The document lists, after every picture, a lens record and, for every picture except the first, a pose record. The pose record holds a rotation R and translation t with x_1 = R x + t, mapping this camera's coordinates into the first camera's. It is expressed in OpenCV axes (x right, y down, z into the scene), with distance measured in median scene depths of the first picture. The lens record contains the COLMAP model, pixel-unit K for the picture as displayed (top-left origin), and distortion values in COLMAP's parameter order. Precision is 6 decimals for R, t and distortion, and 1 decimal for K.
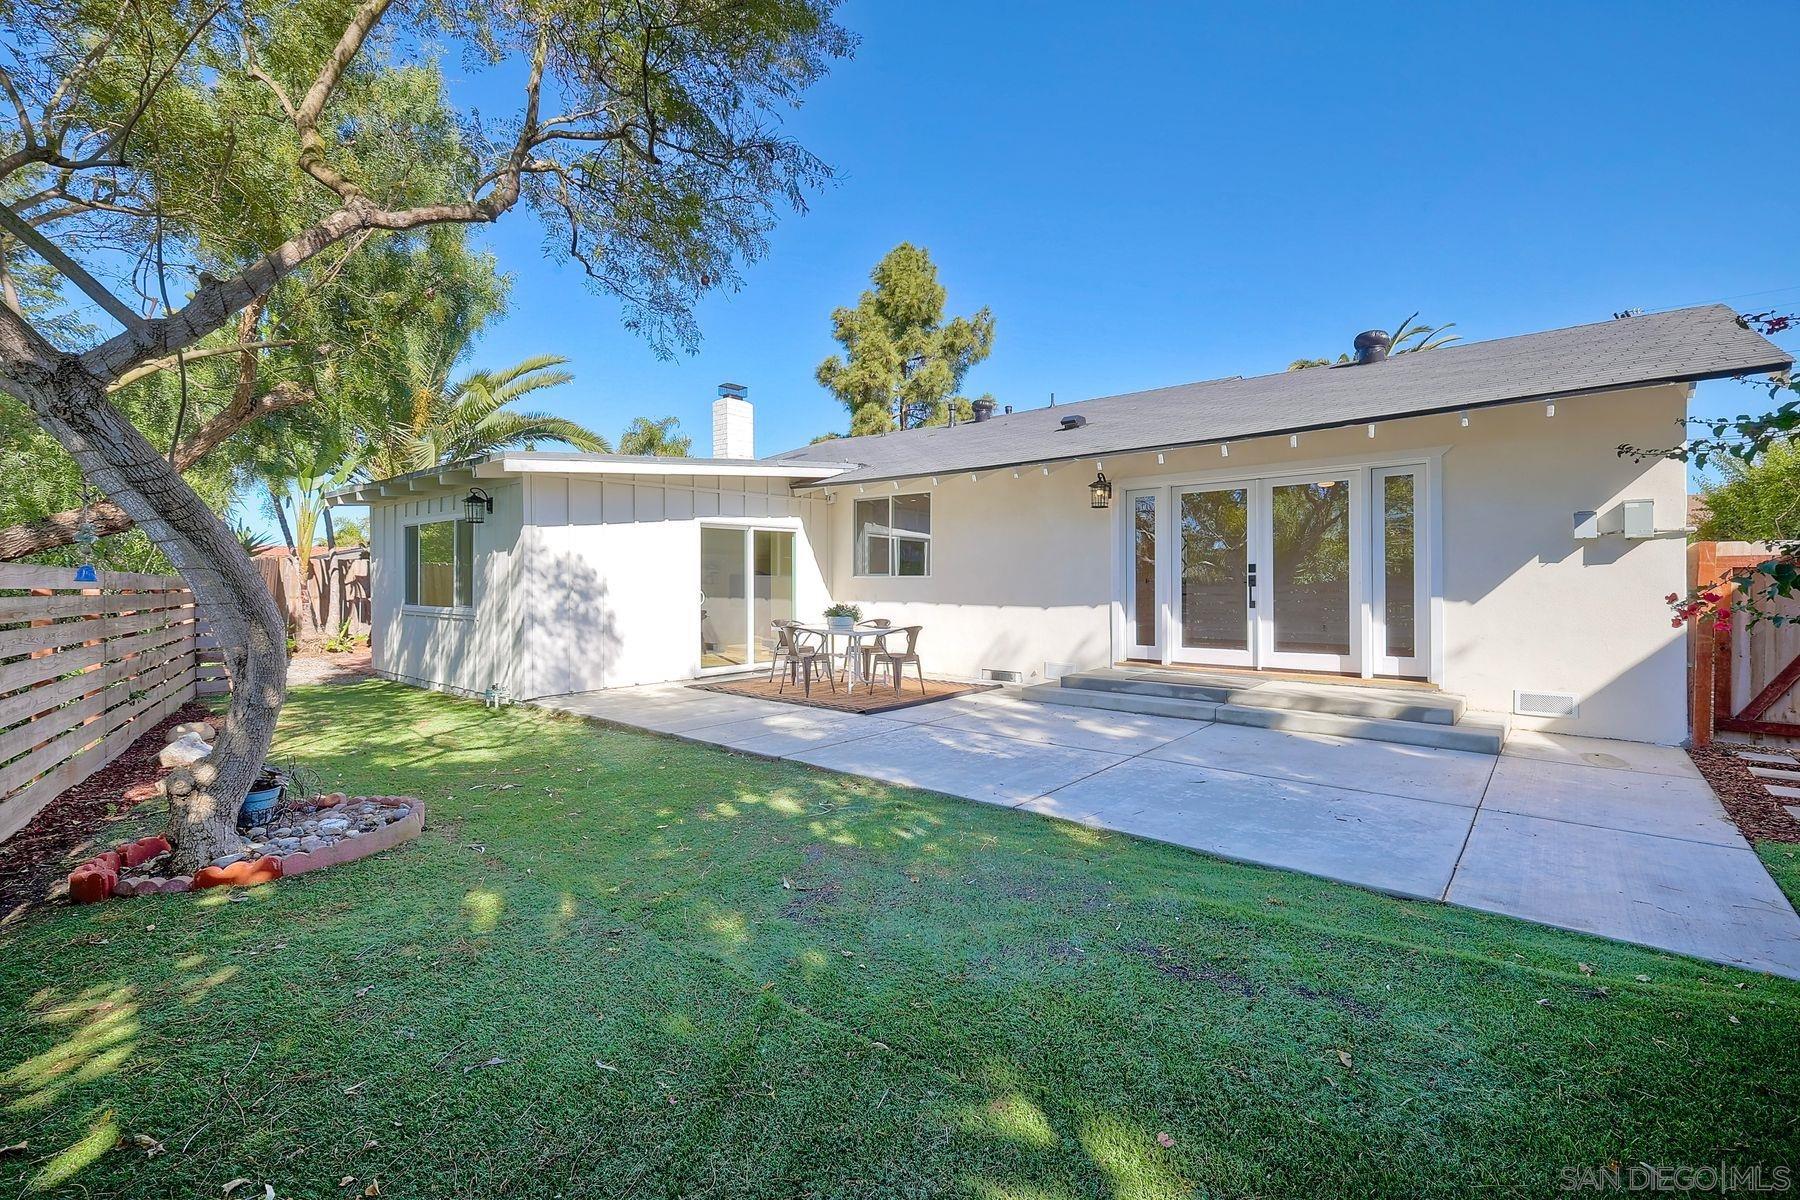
lens RADIAL K [[798.6, 0, 896.3], [0, 798.6, 584.8], [0, 0, 1]] dist [0.006431, -0.000018]
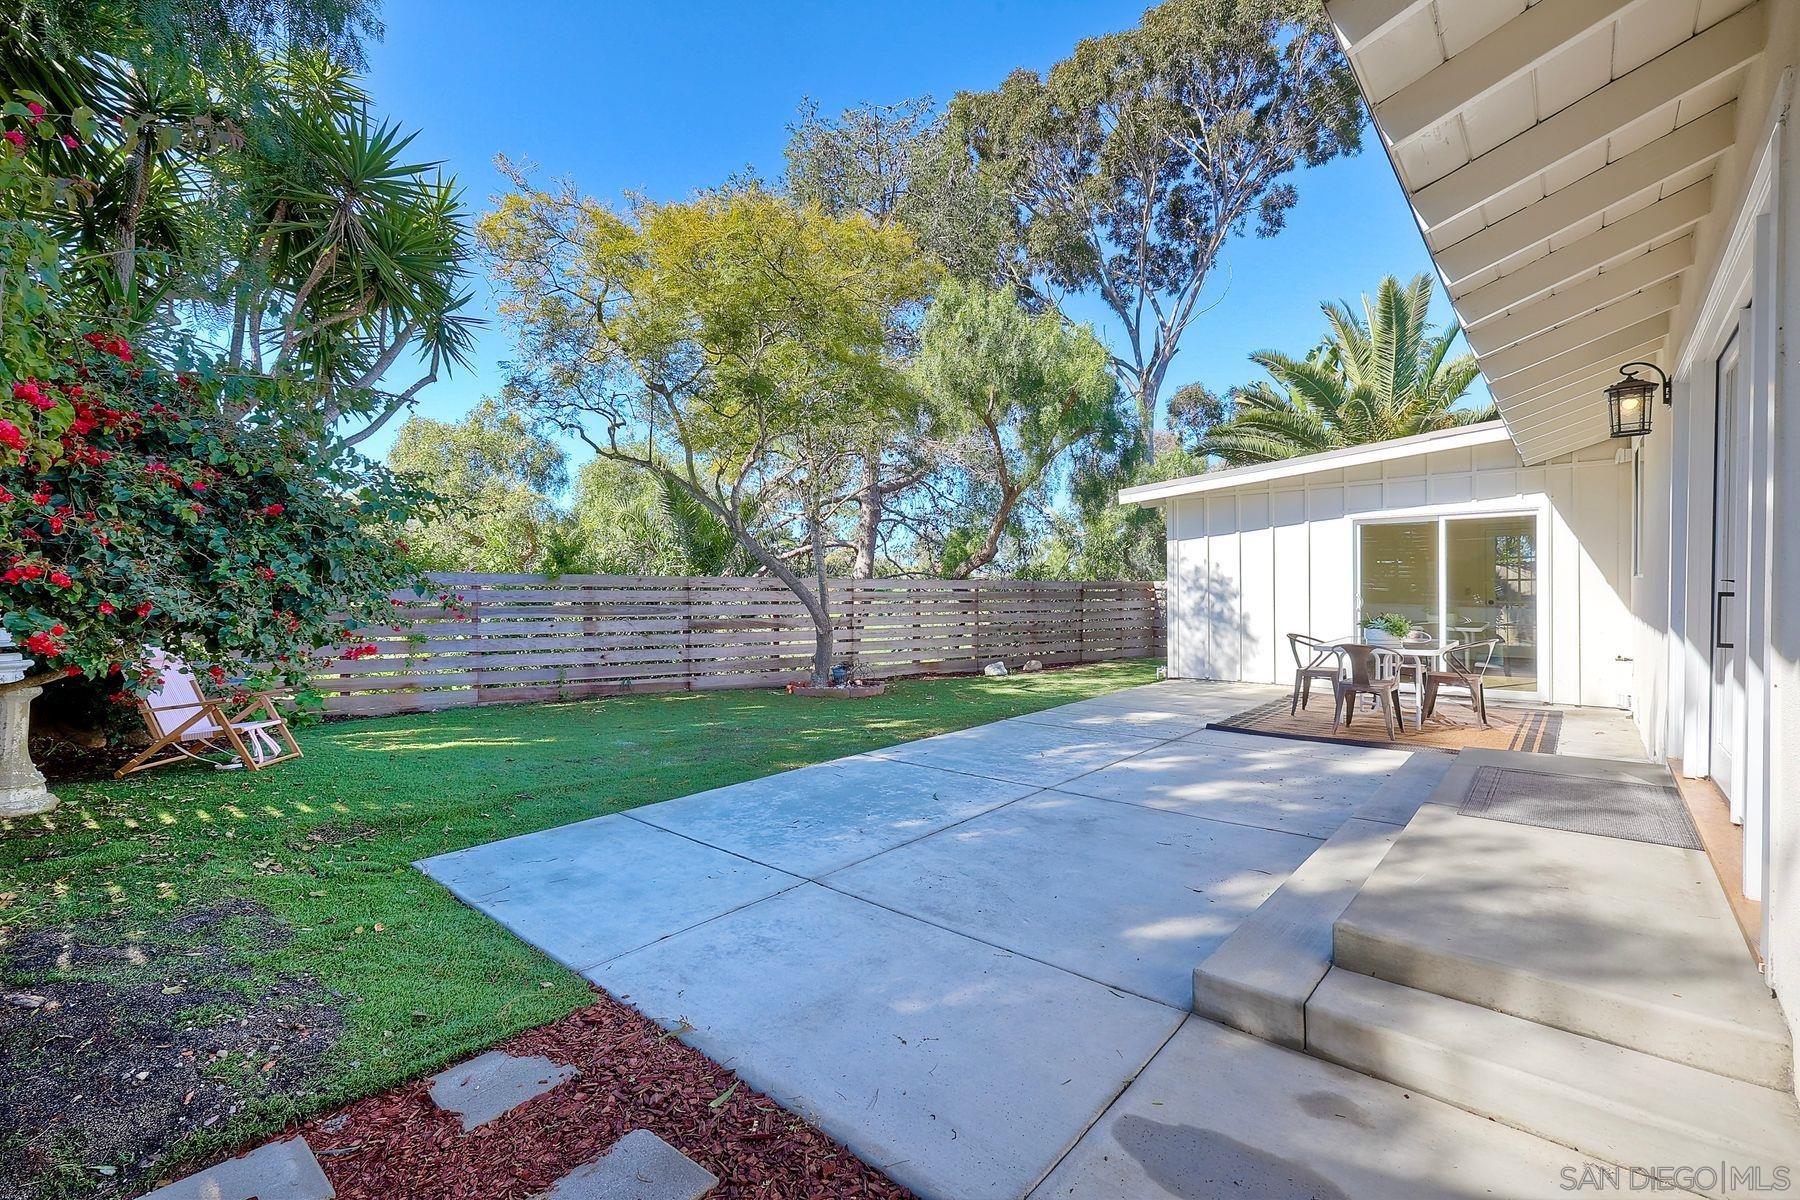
lens RADIAL K [[798.6, 0, 896.0], [0, 798.6, 598.3], [0, 0, 1]] dist [0.006431, -0.000018]
pose [[-0.042637, 0.018417, -0.998921, 0.794334], [-0.002612, 0.999825, 0.018545, -0.004580], [0.999087, 0.003400, -0.042582, 0.596253]]
